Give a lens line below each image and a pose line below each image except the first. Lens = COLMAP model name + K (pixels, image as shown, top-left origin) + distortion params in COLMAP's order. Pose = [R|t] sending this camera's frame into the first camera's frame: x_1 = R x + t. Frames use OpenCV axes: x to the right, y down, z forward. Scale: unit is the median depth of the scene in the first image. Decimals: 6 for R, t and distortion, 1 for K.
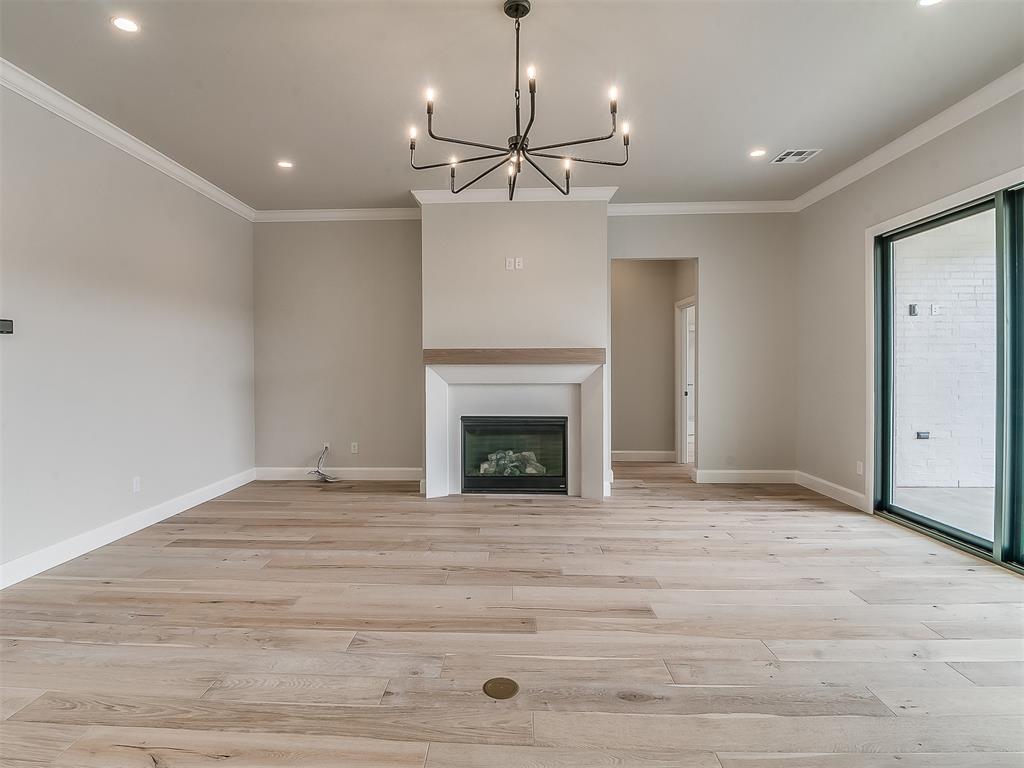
lens RADIAL K [[540.1, 0, 481.1], [0, 540.1, 372.9], [0, 0, 1]] dist [-0.008987, -0.002100]
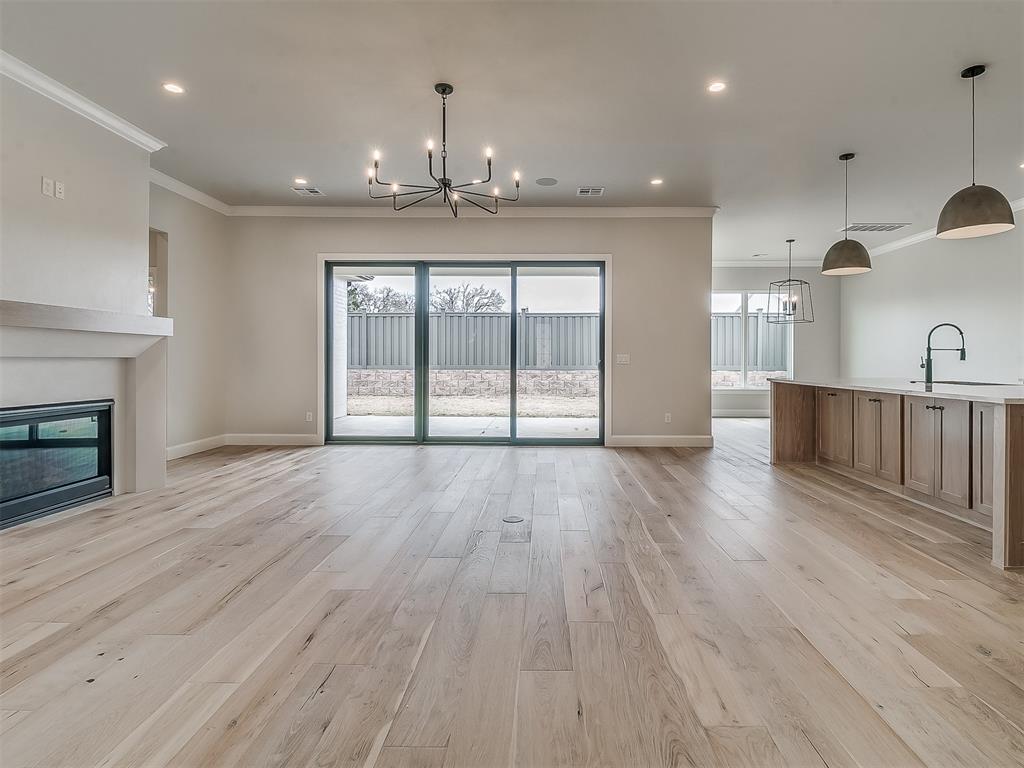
lens RADIAL K [[534.4, 0, 548.0], [0, 534.4, 361.1], [0, 0, 1]] dist [-0.001935, -0.002171]
pose [[-0.065159, 0.003073, 0.997870, -0.708512], [0.011750, 0.999928, -0.002312, 0.035415], [-0.997806, 0.011575, -0.065191, 0.419225]]
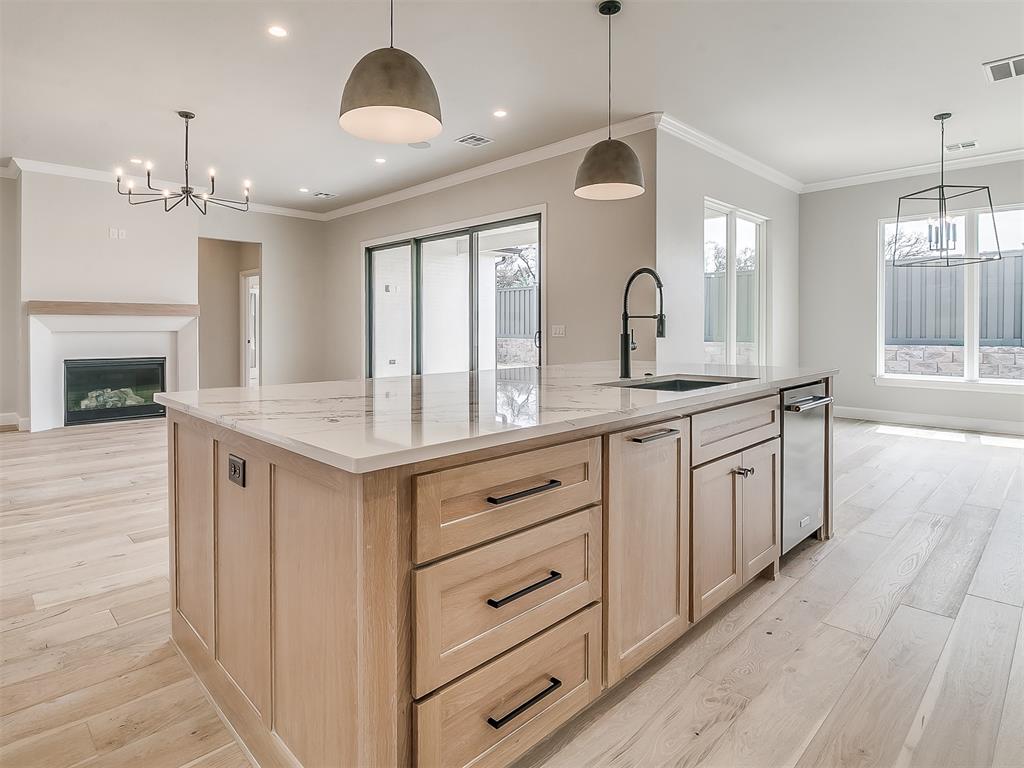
lens RADIAL K [[576.9, 0, 511.0], [0, 576.9, 331.4], [0, 0, 1]] dist [-0.022434, -0.000526]
pose [[0.666476, -0.000763, 0.745526, -0.323857], [0.008118, 0.999948, -0.006233, 0.036967], [-0.745483, 0.010207, 0.666447, -0.554561]]
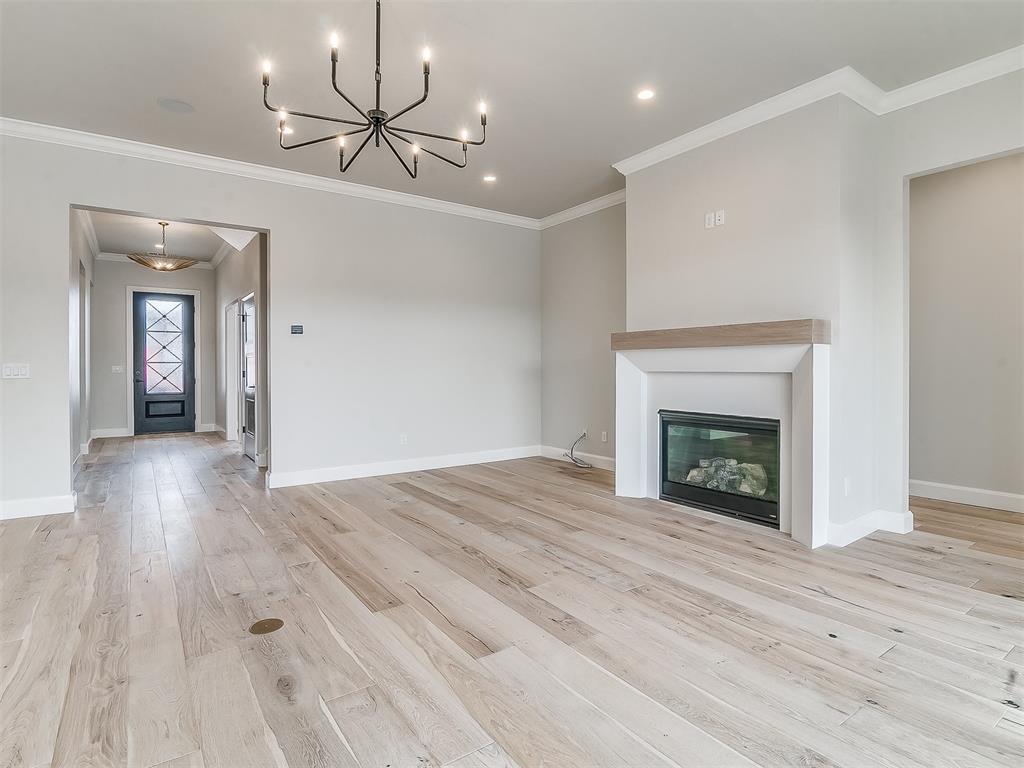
lens RADIAL K [[531.8, 0, 506.4], [0, 531.8, 372.2], [0, 0, 1]] dist [0.001314, -0.018588]
pose [[0.615275, 0.009741, -0.788252, 0.508313], [-0.010438, 0.999937, 0.004210, 0.020595], [0.788243, 0.005637, 0.615338, 0.300646]]
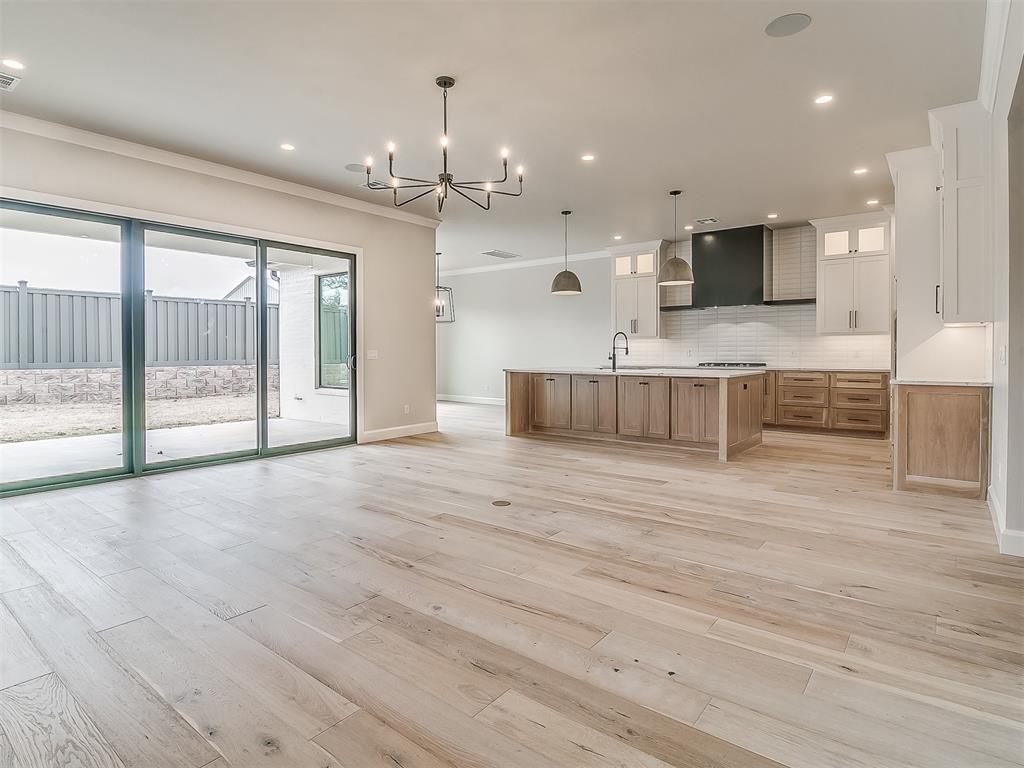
lens RADIAL K [[541.2, 0, 514.4], [0, 541.2, 359.9], [0, 0, 1]] dist [-0.001480, 0.000075]
pose [[-0.824083, -0.001760, 0.566466, -0.457921], [0.014766, 0.999589, 0.024587, 0.013941], [-0.566276, 0.028626, -0.823718, 1.070050]]
